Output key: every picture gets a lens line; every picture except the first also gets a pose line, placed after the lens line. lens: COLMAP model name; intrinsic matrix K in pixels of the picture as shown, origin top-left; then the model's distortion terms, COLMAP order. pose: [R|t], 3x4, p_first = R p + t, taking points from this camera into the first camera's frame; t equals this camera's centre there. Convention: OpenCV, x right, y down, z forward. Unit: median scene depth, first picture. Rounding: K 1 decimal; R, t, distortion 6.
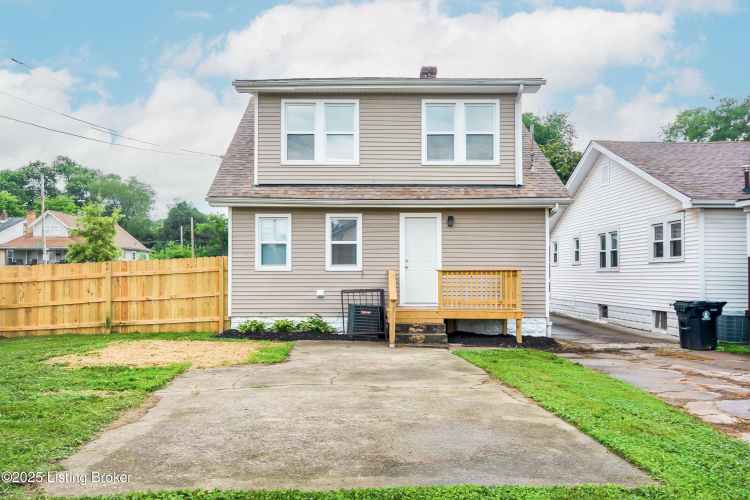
lens RADIAL K [[644.6, 0, 375.0], [0, 644.6, 250.0], [0, 0, 1]] dist [0.001240, 0.000276]
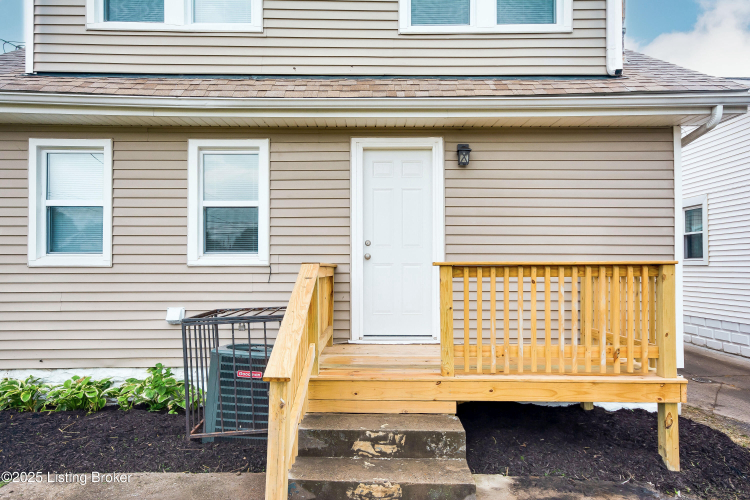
lens RADIAL K [[600.9, 0, 375.0], [0, 600.9, 250.0], [0, 0, 1]] dist [0.001728, 0.000566]
pose [[0.999903, -0.000979, 0.013903, 0.049409], [0.000887, 0.999978, 0.006572, 0.018655], [-0.013909, -0.006559, 0.999882, 0.578829]]
